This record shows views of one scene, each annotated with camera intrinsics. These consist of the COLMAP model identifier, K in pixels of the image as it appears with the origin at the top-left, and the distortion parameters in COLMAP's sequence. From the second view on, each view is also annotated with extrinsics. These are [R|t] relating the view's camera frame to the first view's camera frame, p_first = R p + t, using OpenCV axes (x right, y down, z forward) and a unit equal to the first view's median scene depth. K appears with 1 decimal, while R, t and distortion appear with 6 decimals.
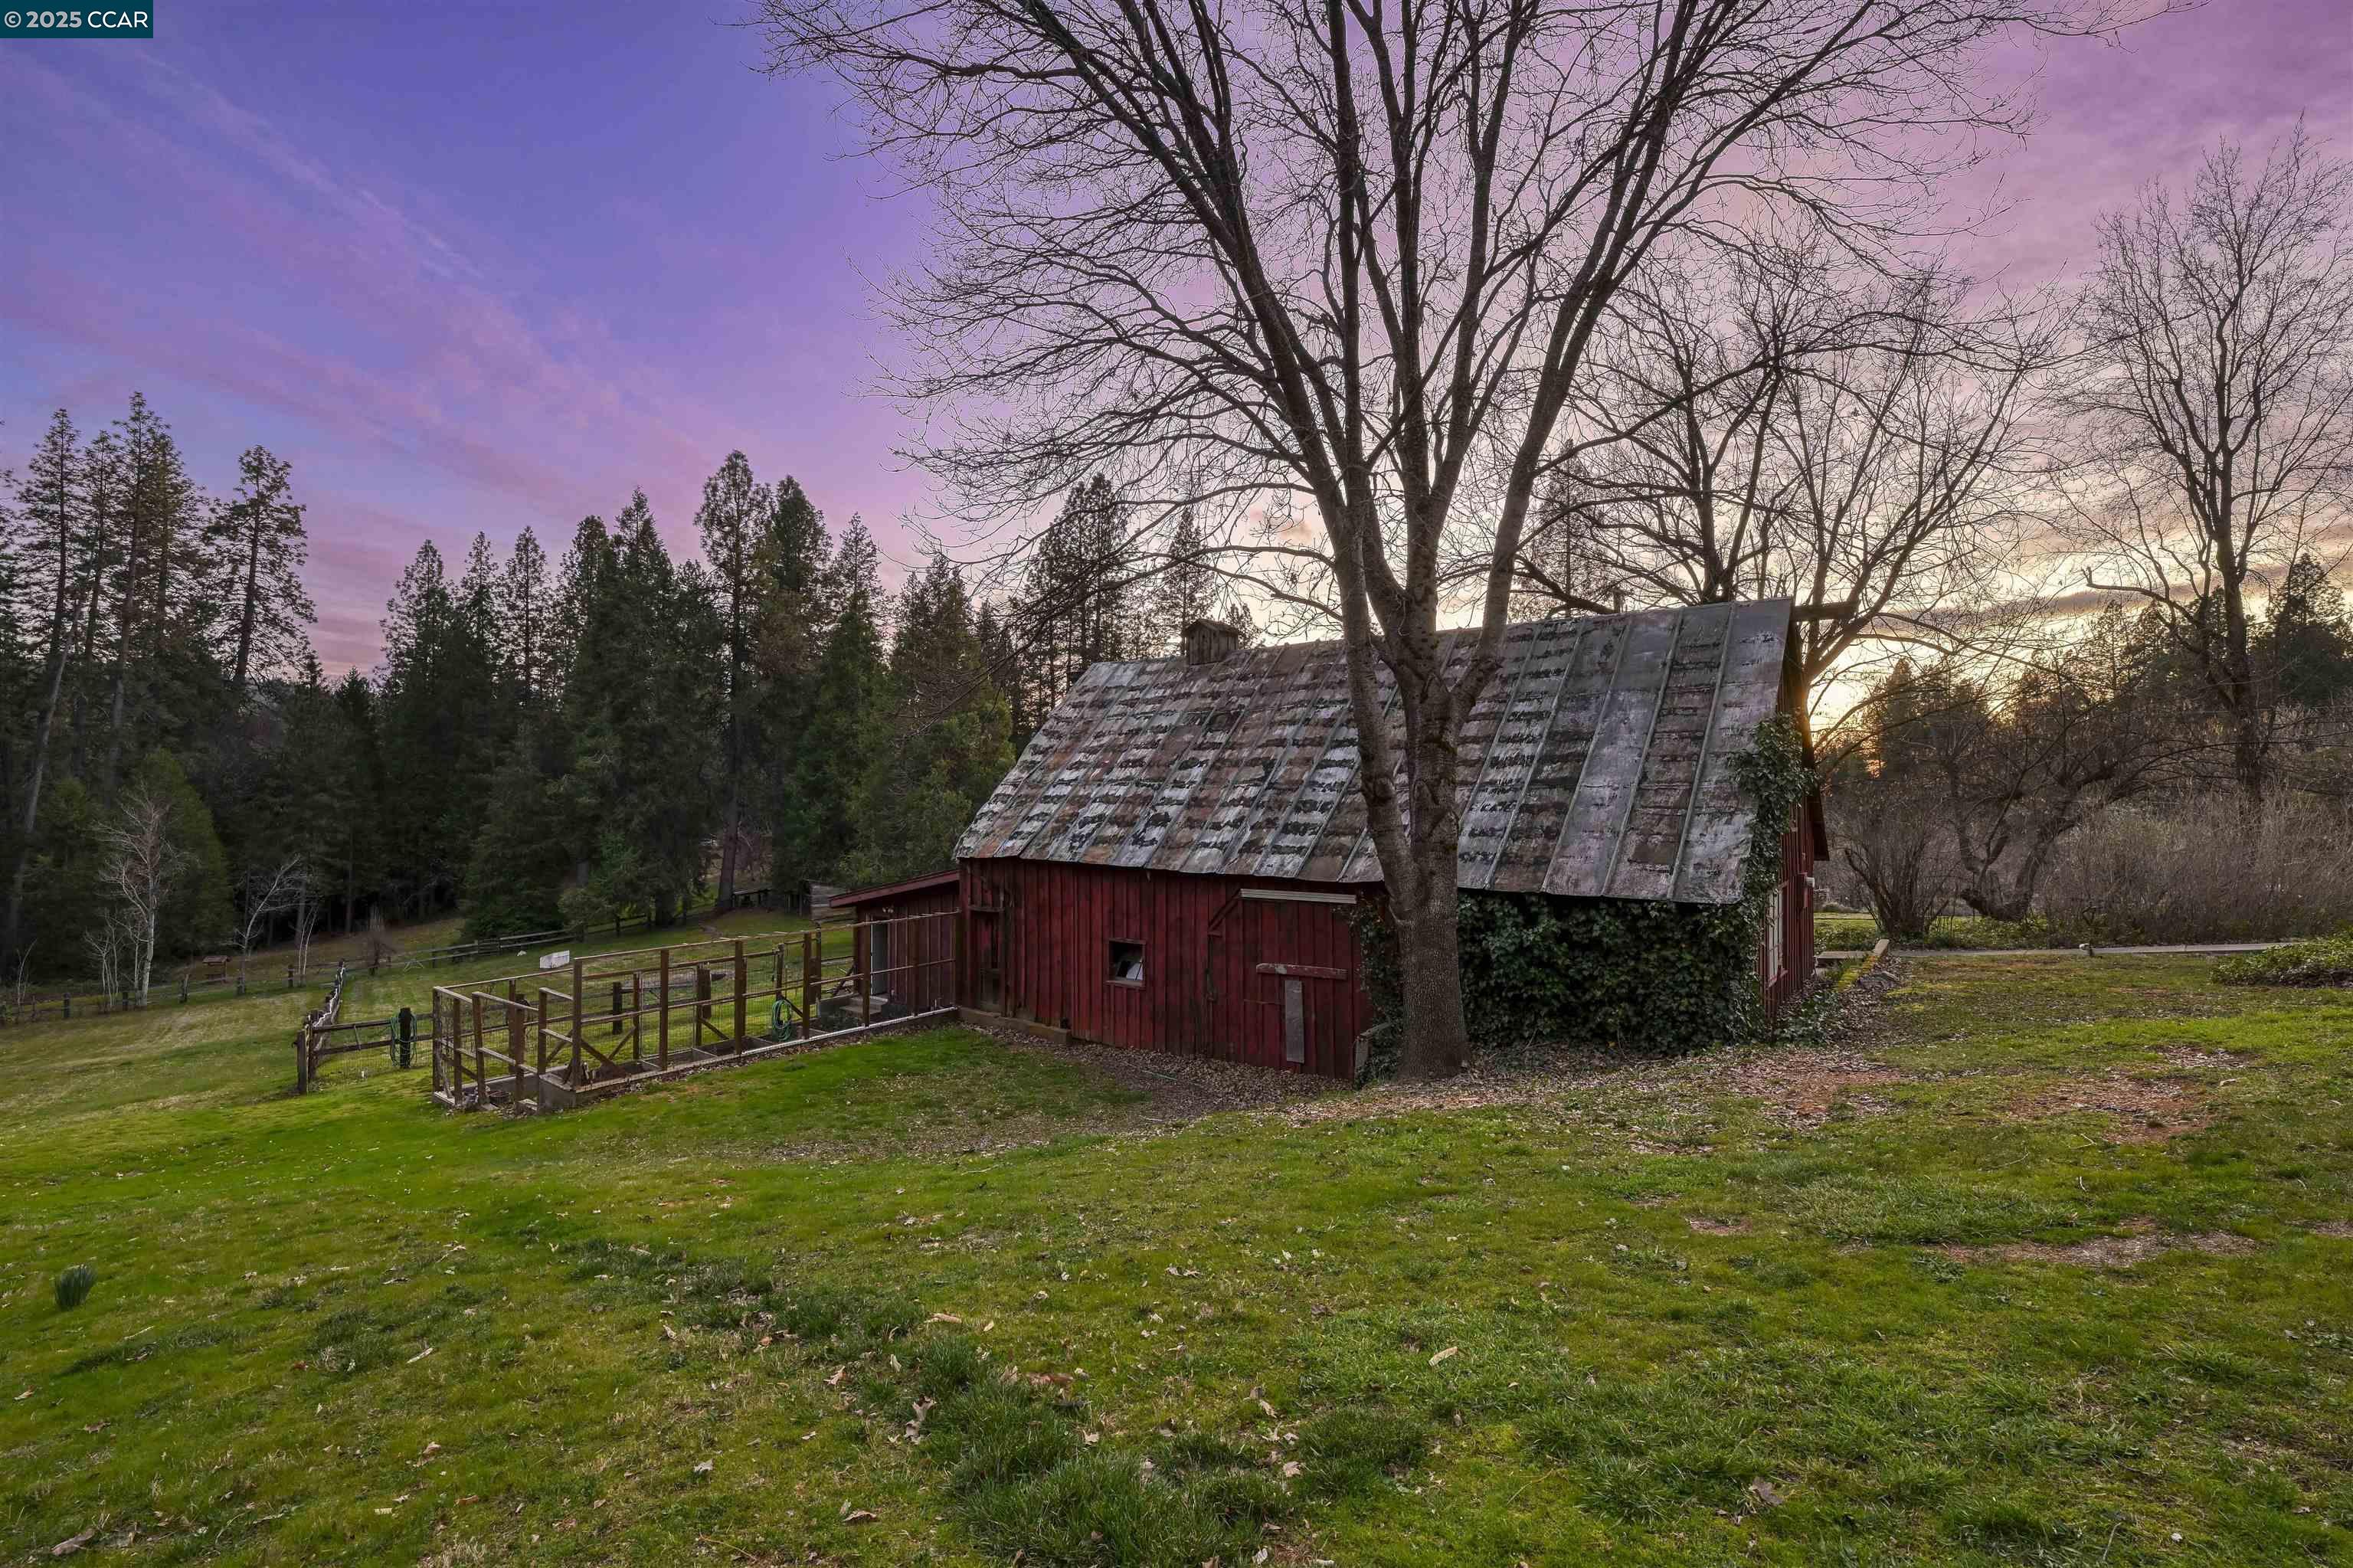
lens RADIAL K [[1005.5, 0, 1176.5], [0, 1005.5, 790.1], [0, 0, 1]] dist [0.003419, -0.000075]
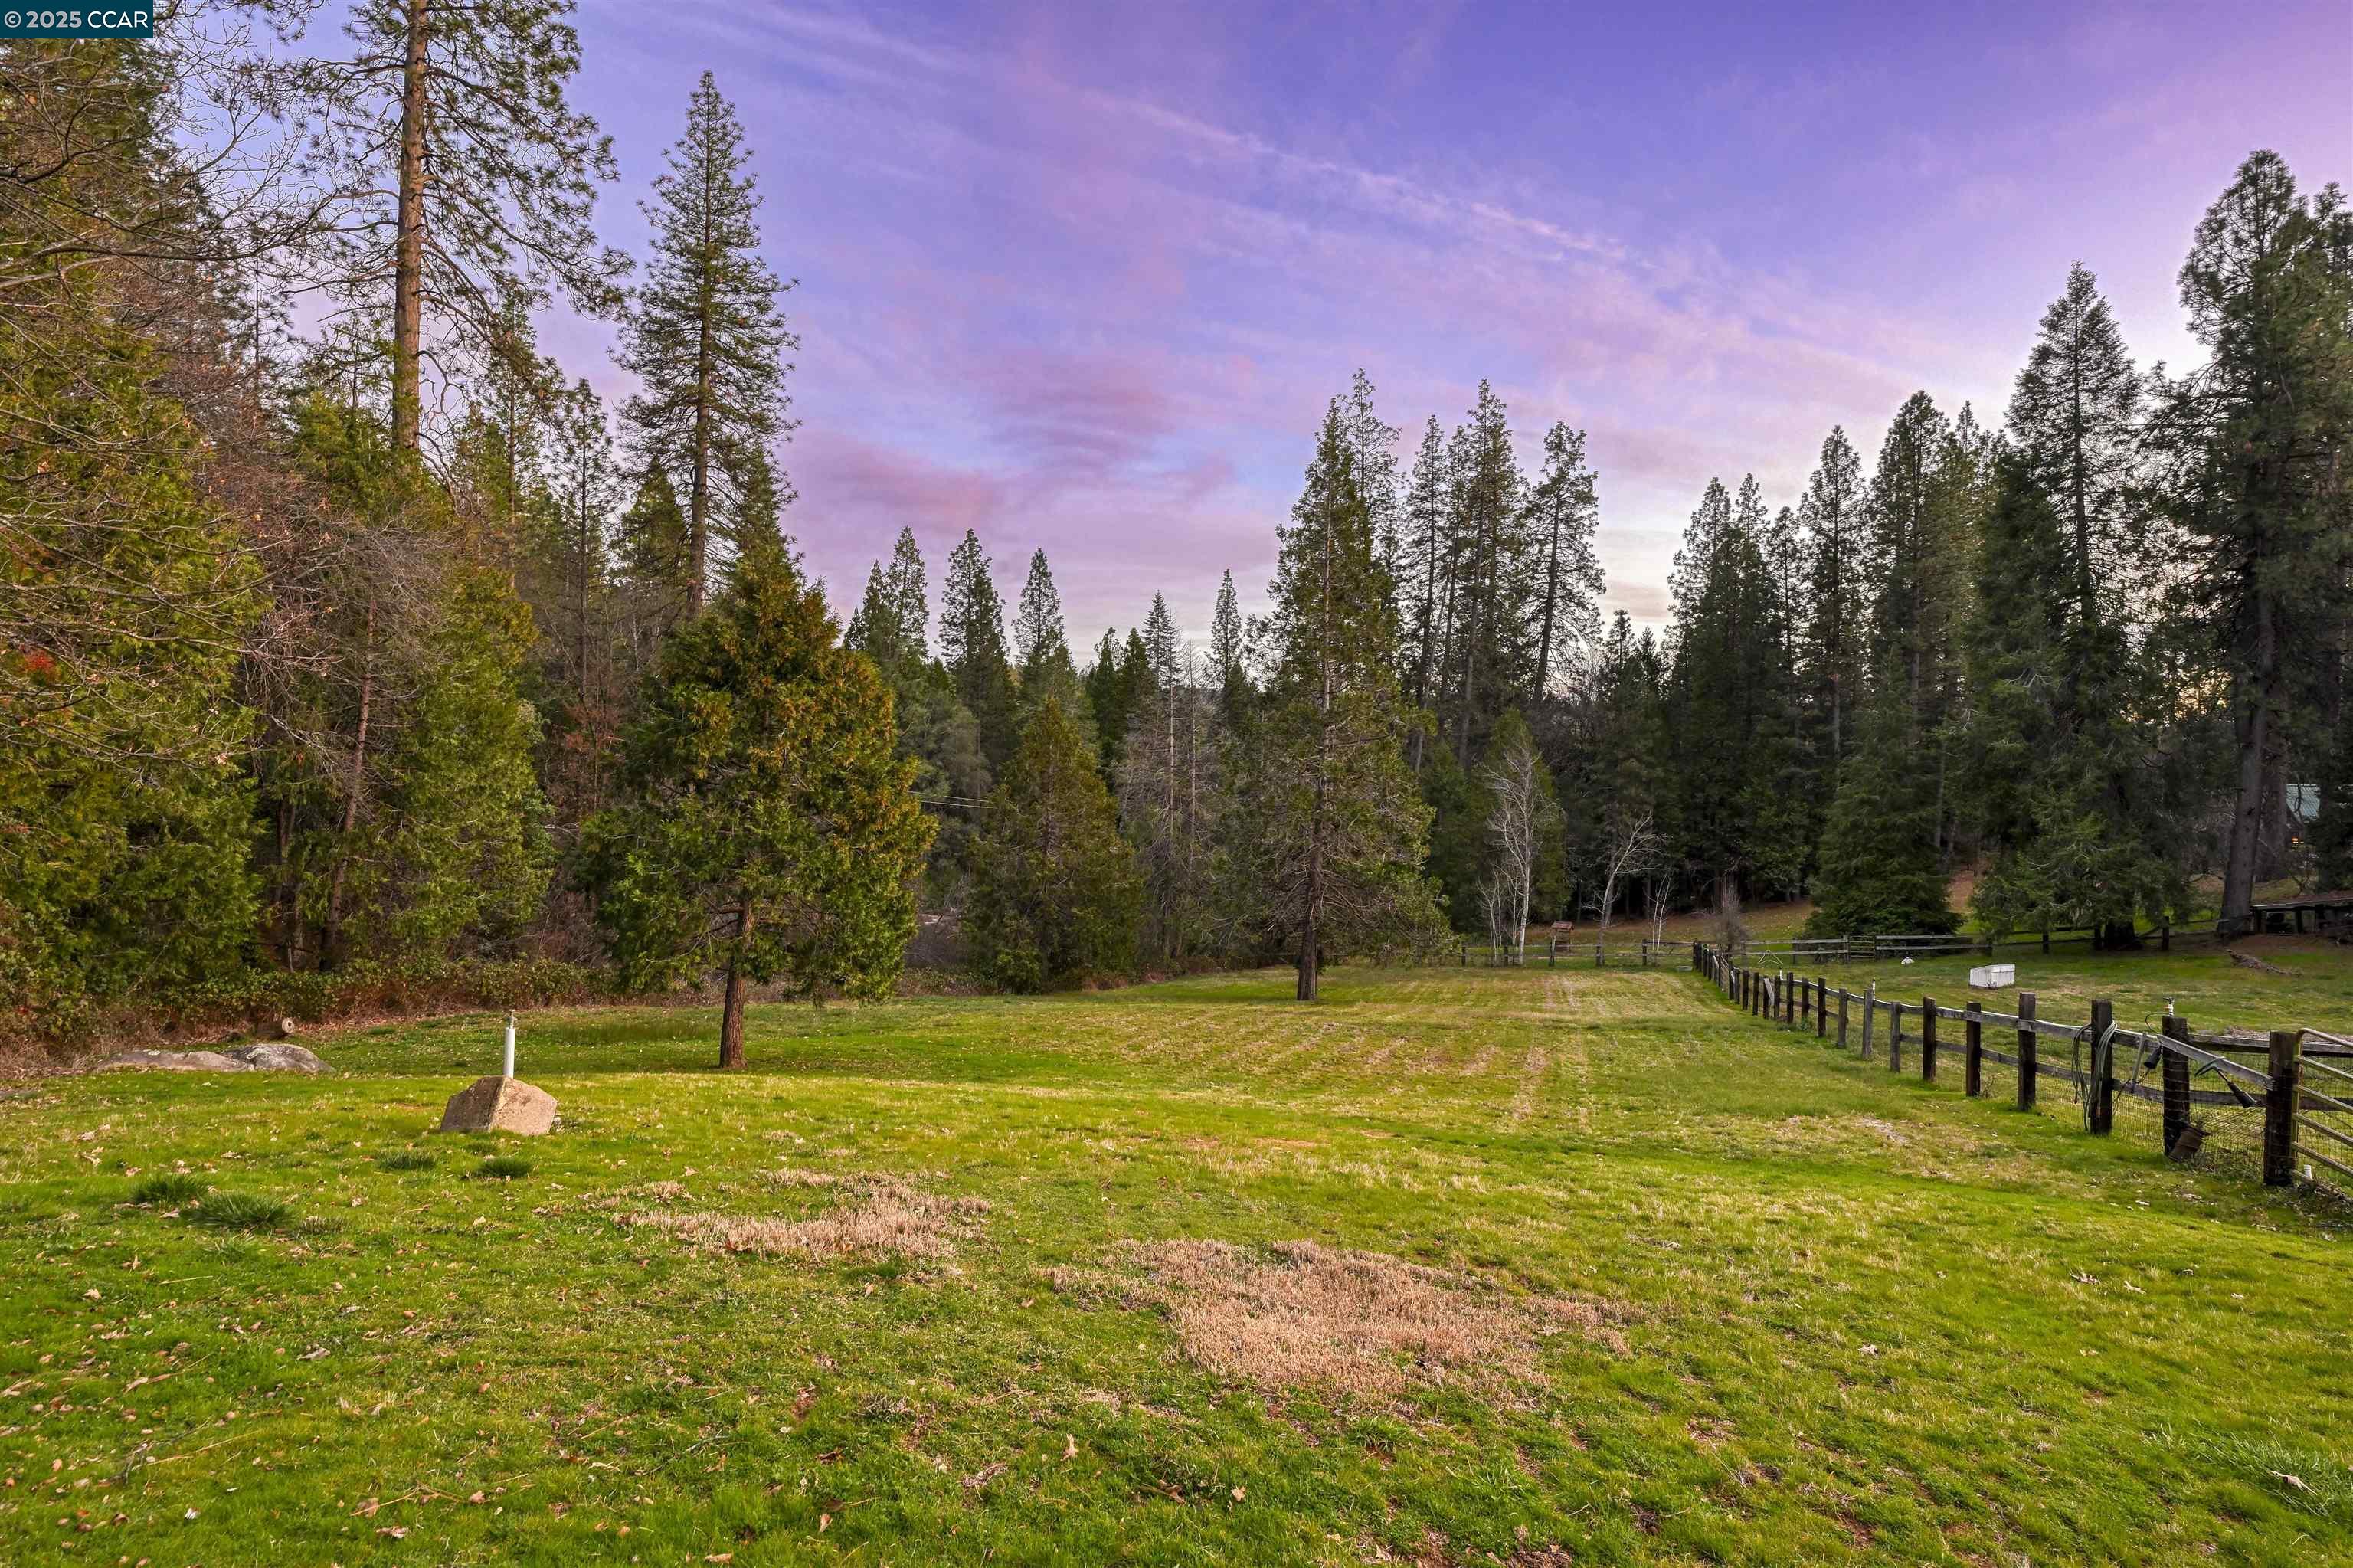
lens RADIAL K [[1172.2, 0, 1182.6], [0, 1172.2, 787.3], [0, 0, 1]] dist [0.004144, 0.000176]
pose [[0.529869, 0.000938, -0.848079, -0.807352], [-0.005659, 0.999981, -0.002430, 0.163755], [0.848061, 0.006087, 0.529864, 0.461887]]
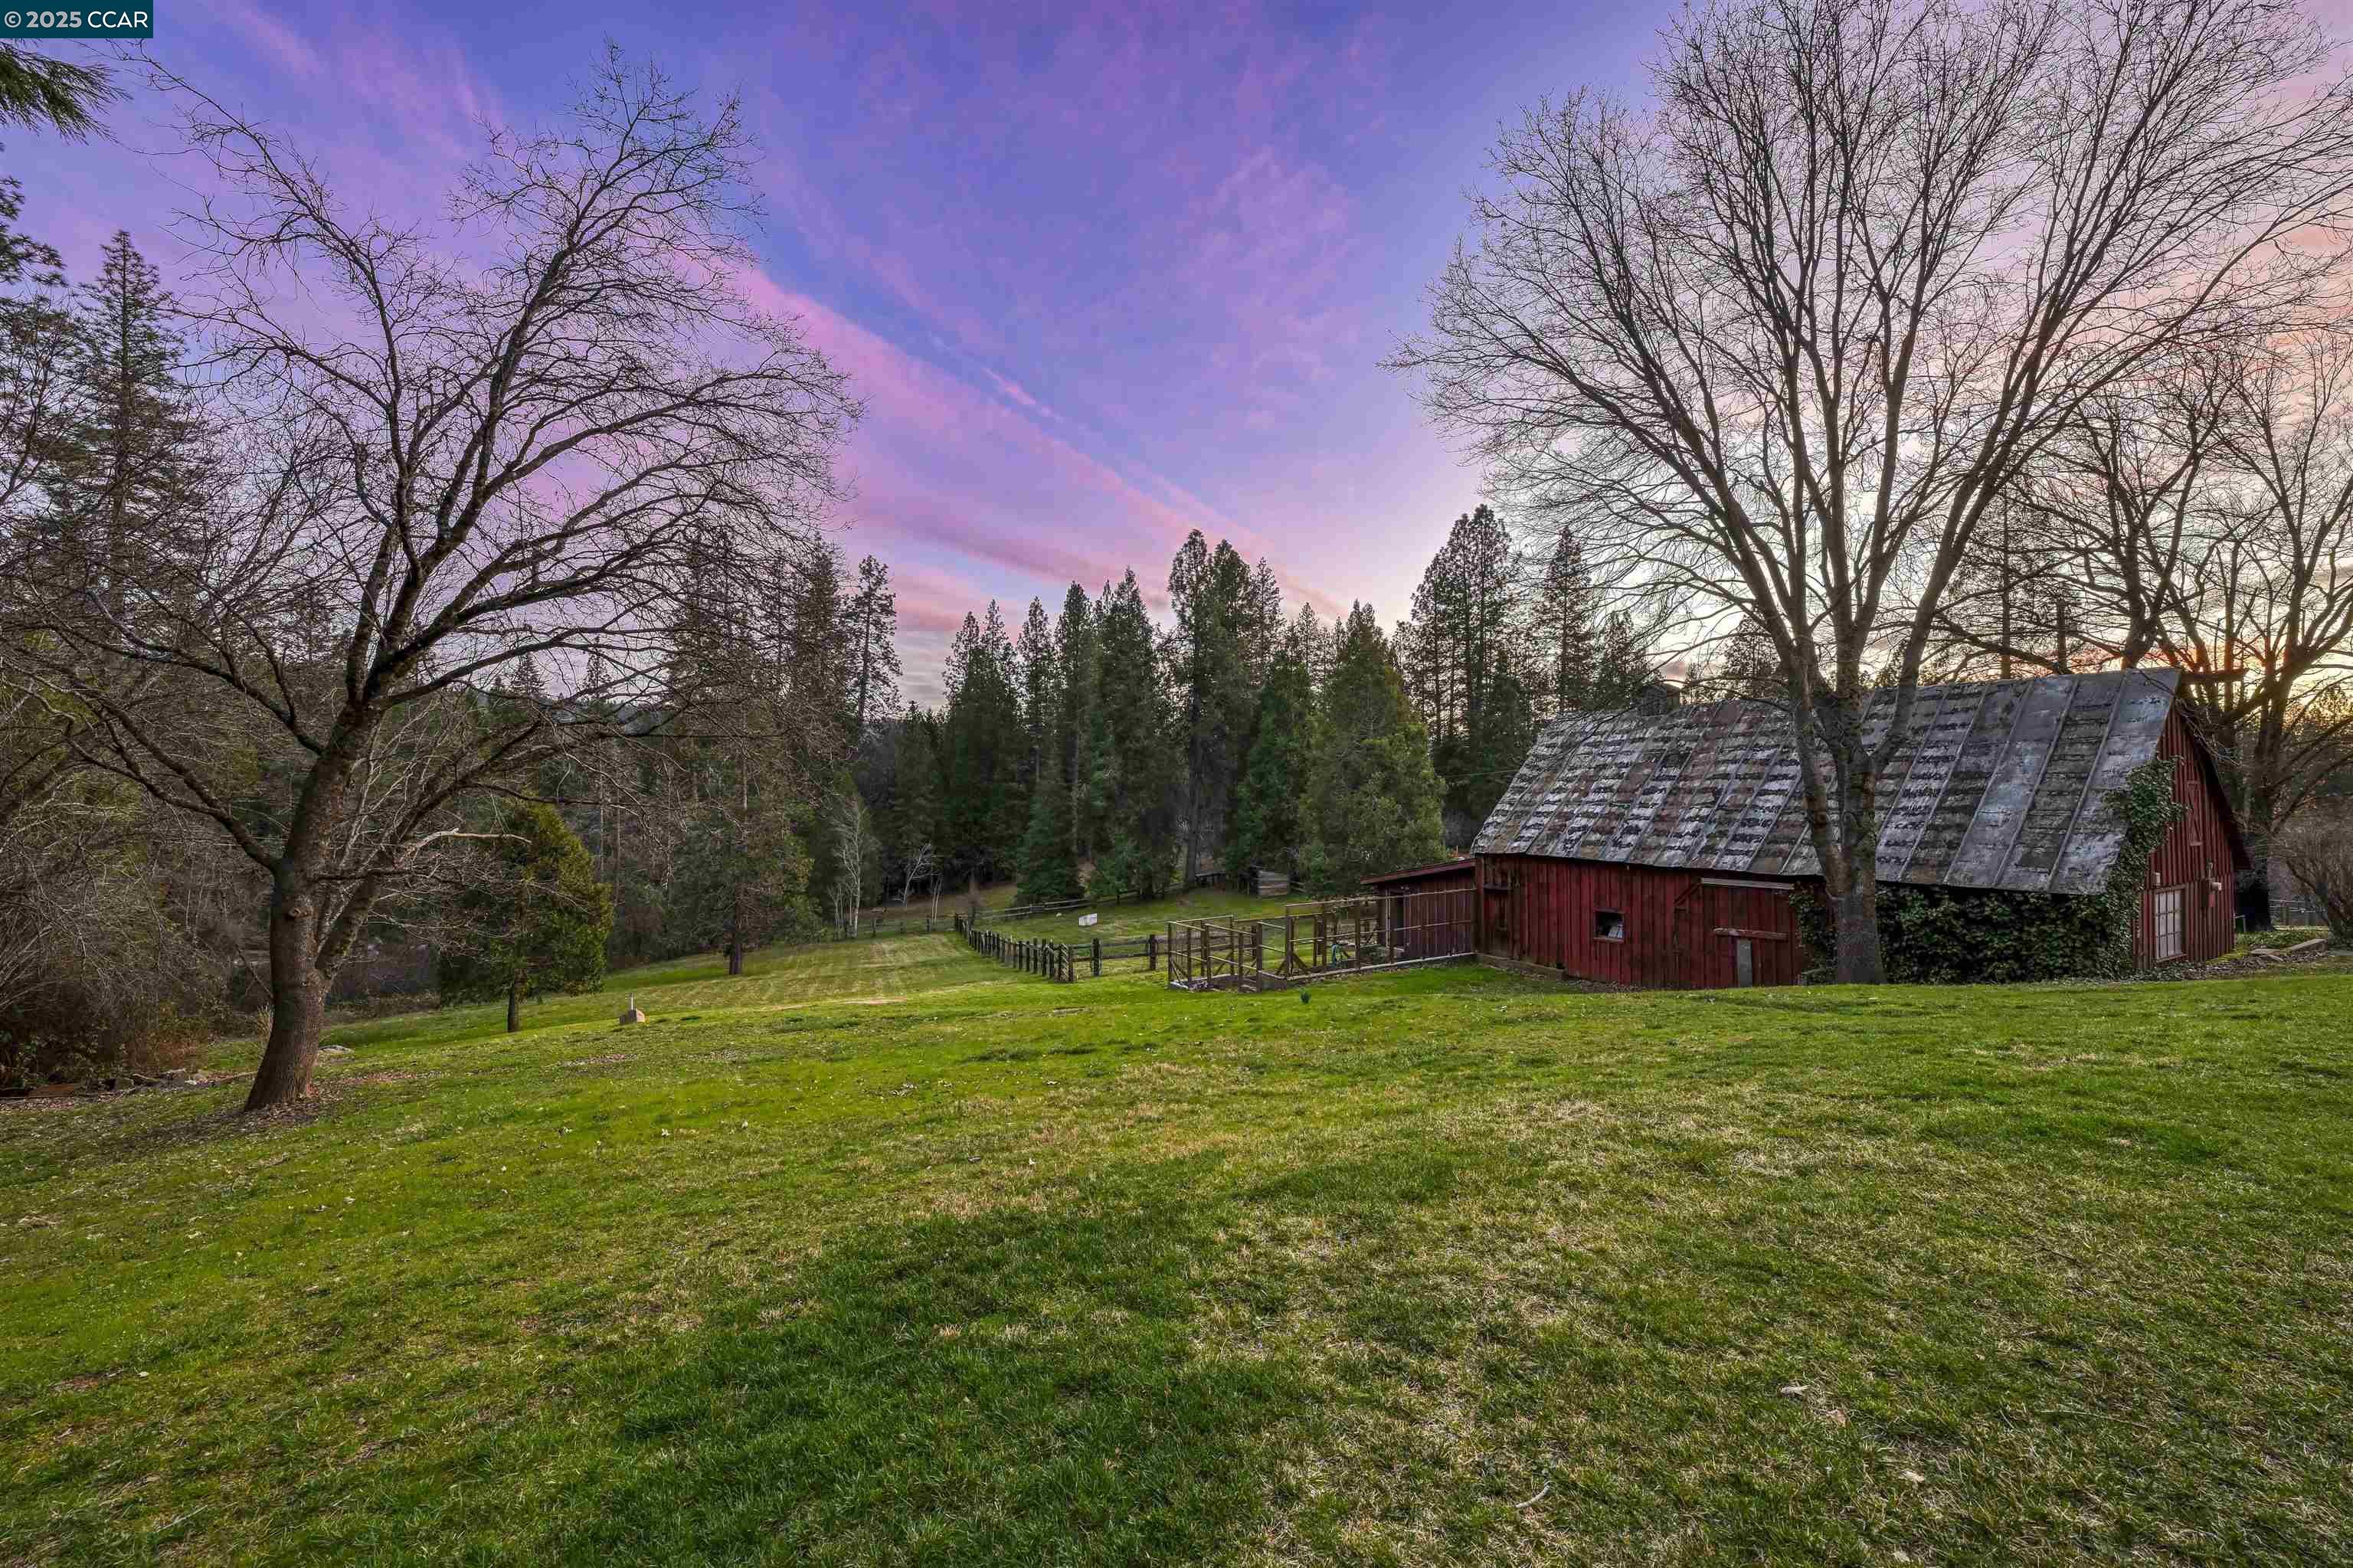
lens RADIAL K [[922.7, 0, 1186.5], [0, 922.7, 790.1], [0, 0, 1]] dist [0.000019, -0.000231]
pose [[0.933180, -0.005266, -0.359371, -0.120784], [0.005829, 0.999983, 0.000483, -0.028761], [0.359362, -0.002546, 0.933195, -0.426959]]
